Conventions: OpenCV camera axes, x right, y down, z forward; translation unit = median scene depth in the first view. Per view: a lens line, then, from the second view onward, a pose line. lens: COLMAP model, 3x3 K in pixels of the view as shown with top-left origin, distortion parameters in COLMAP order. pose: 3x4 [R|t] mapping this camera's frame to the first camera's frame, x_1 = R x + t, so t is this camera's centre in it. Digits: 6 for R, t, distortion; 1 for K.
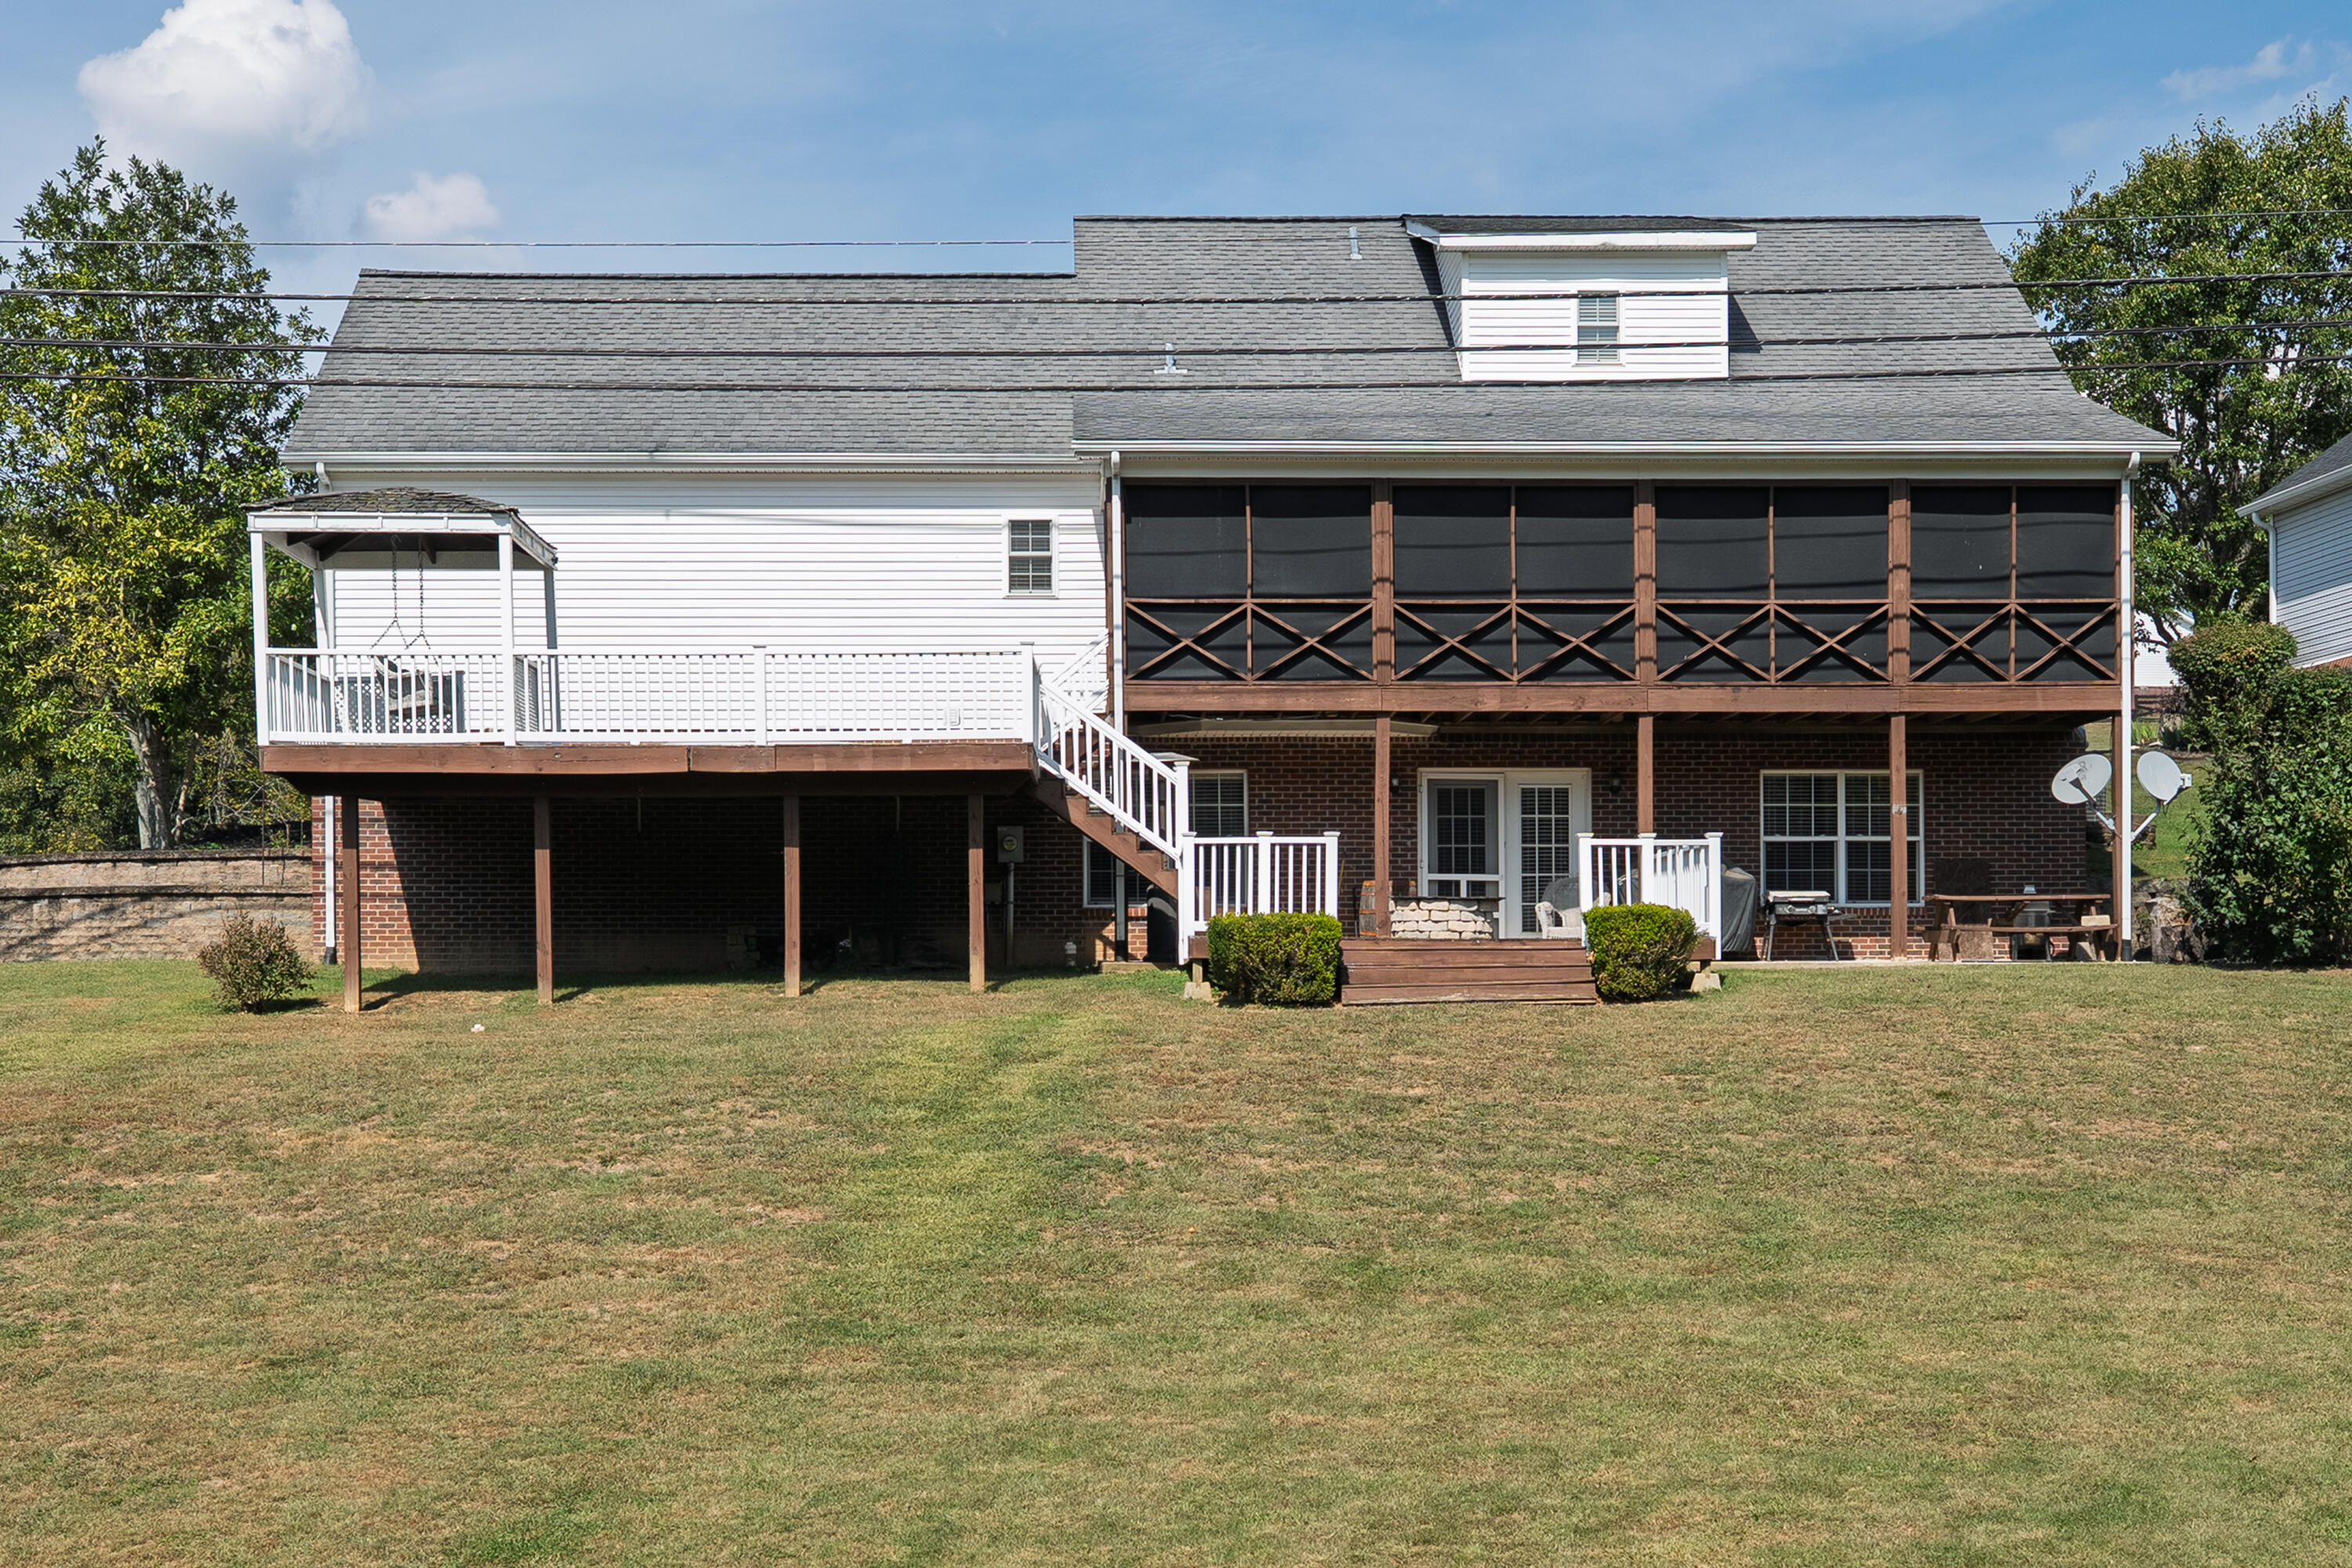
lens RADIAL K [[3038.6, 0, 1176.0], [0, 3038.6, 784.0], [0, 0, 1]] dist [-0.024576, -0.001263]
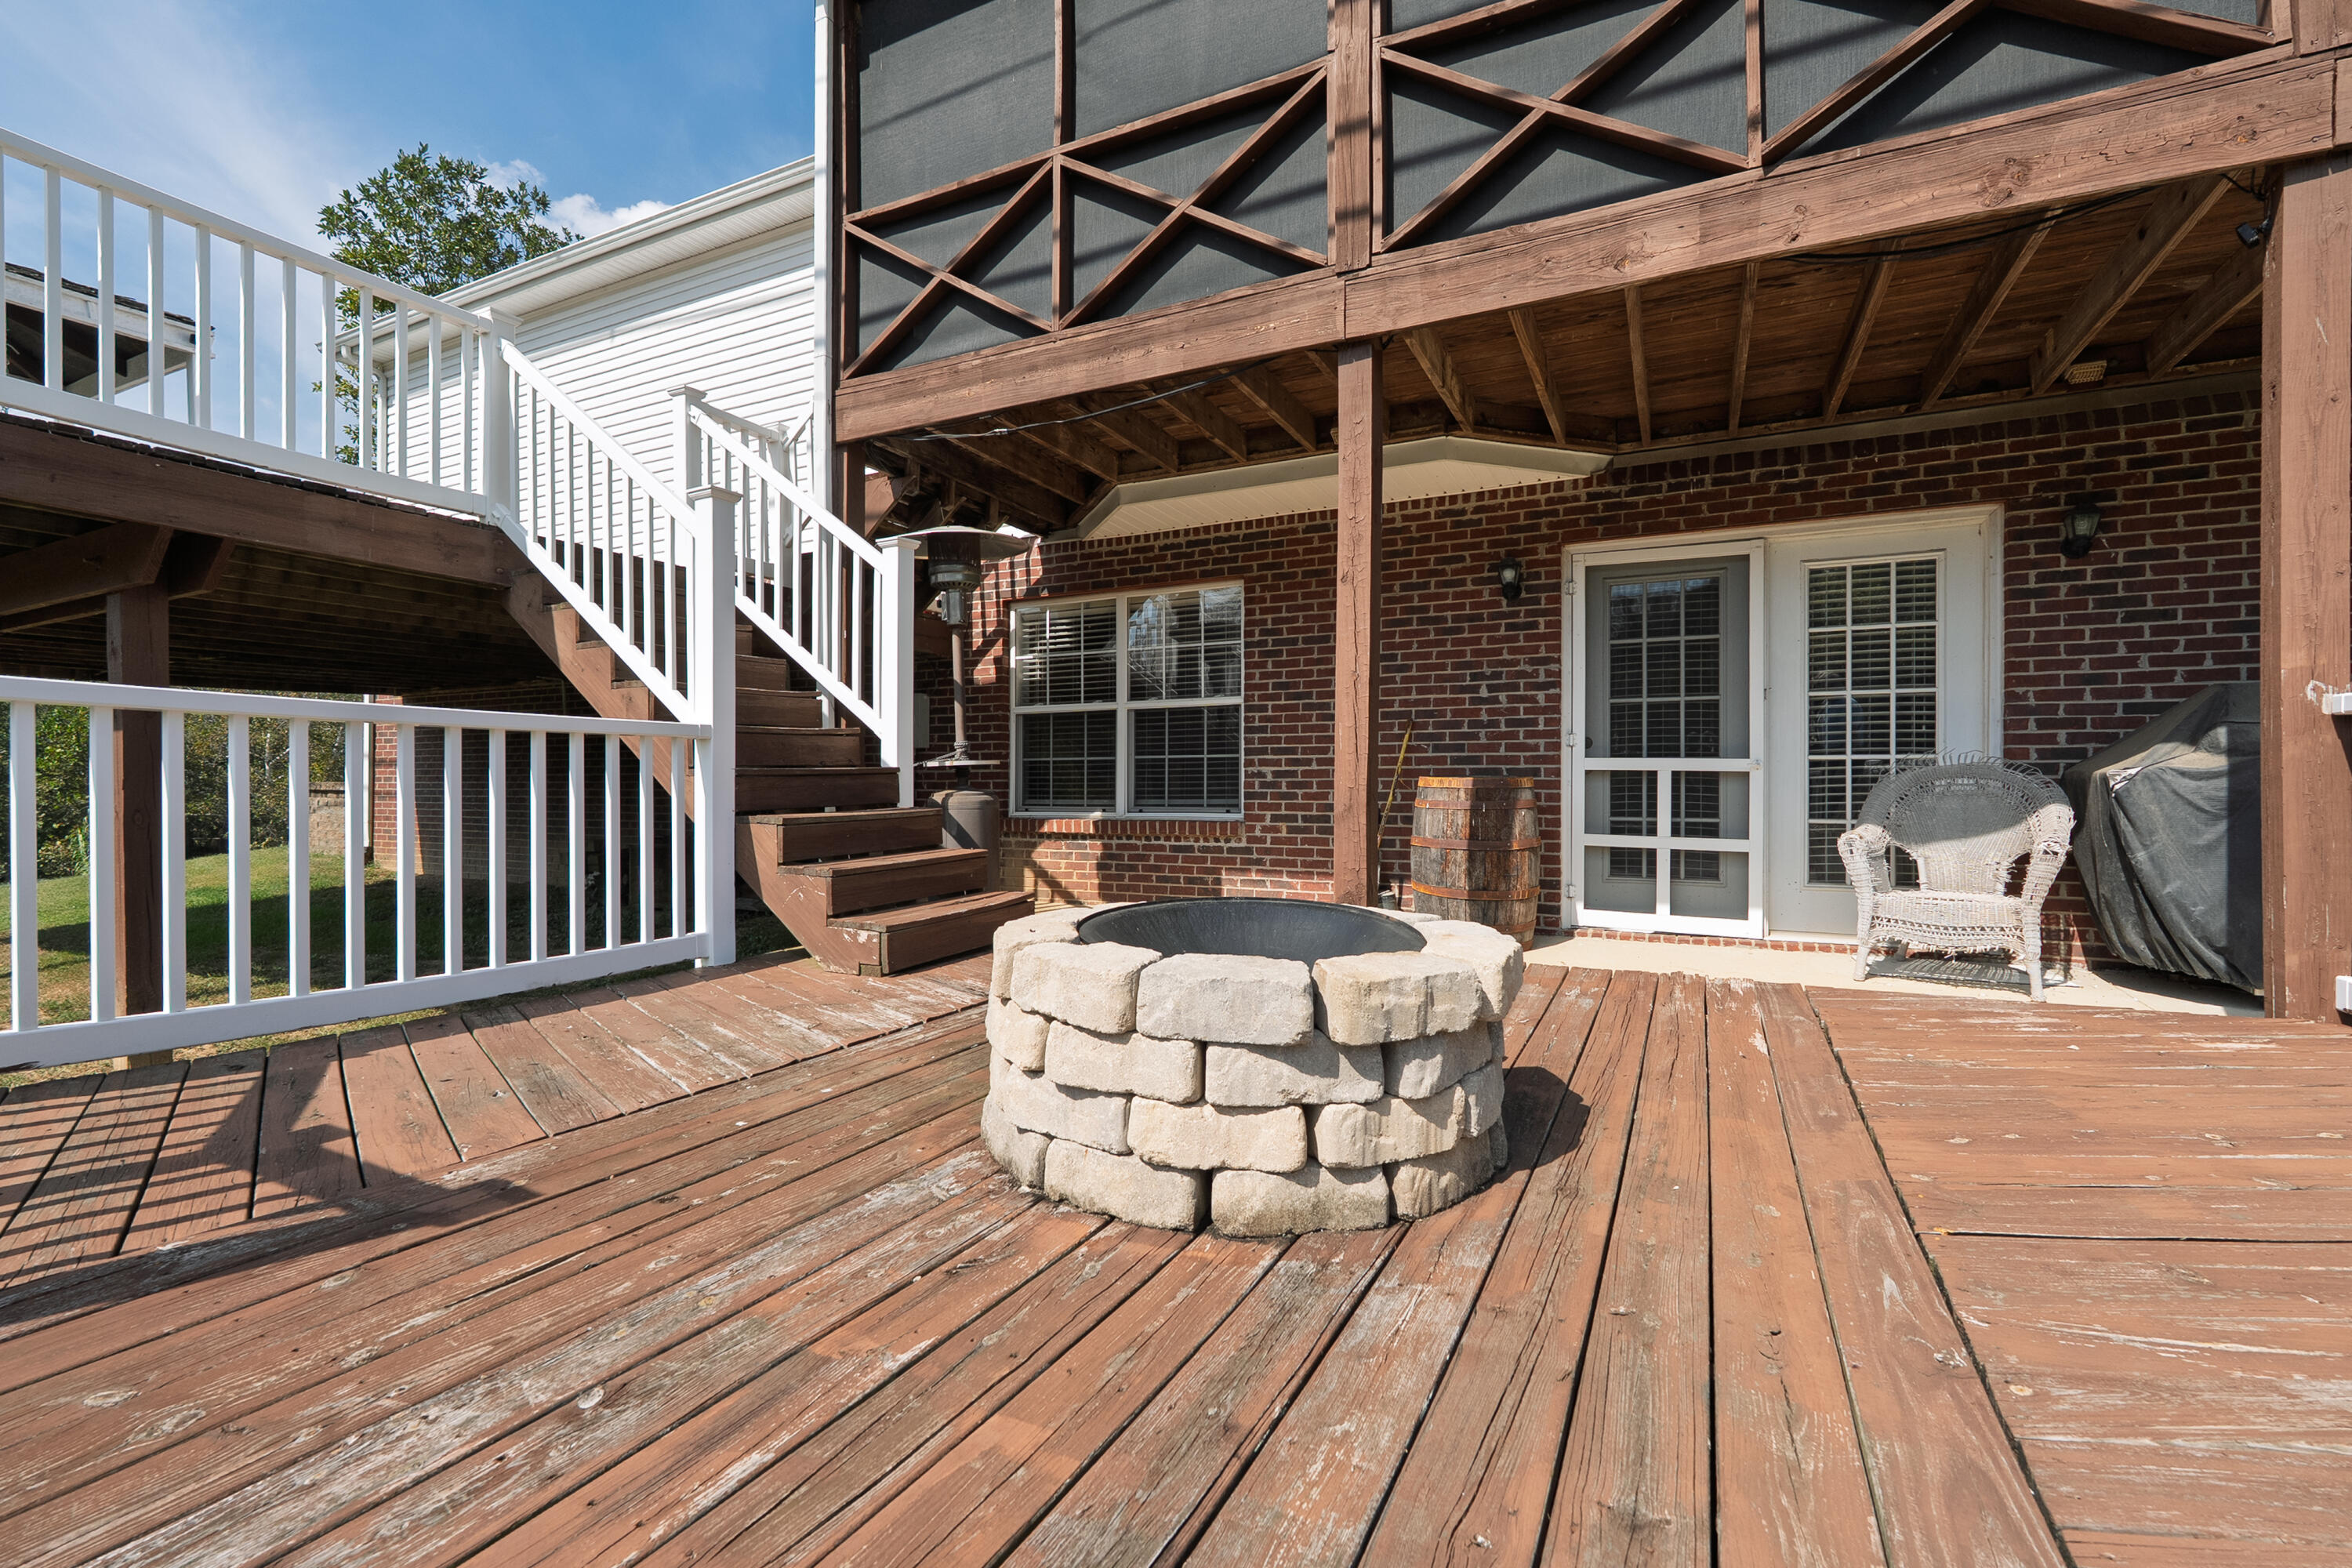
lens RADIAL K [[1046.8, 0, 1169.3], [0, 1046.8, 775.2], [0, 0, 1]] dist [0.001694, 0.000338]
pose [[0.886500, -0.001670, -0.462725, 0.102592], [0.030510, 0.998028, 0.054851, 0.021040], [0.461721, -0.062743, 0.884803, 0.825252]]
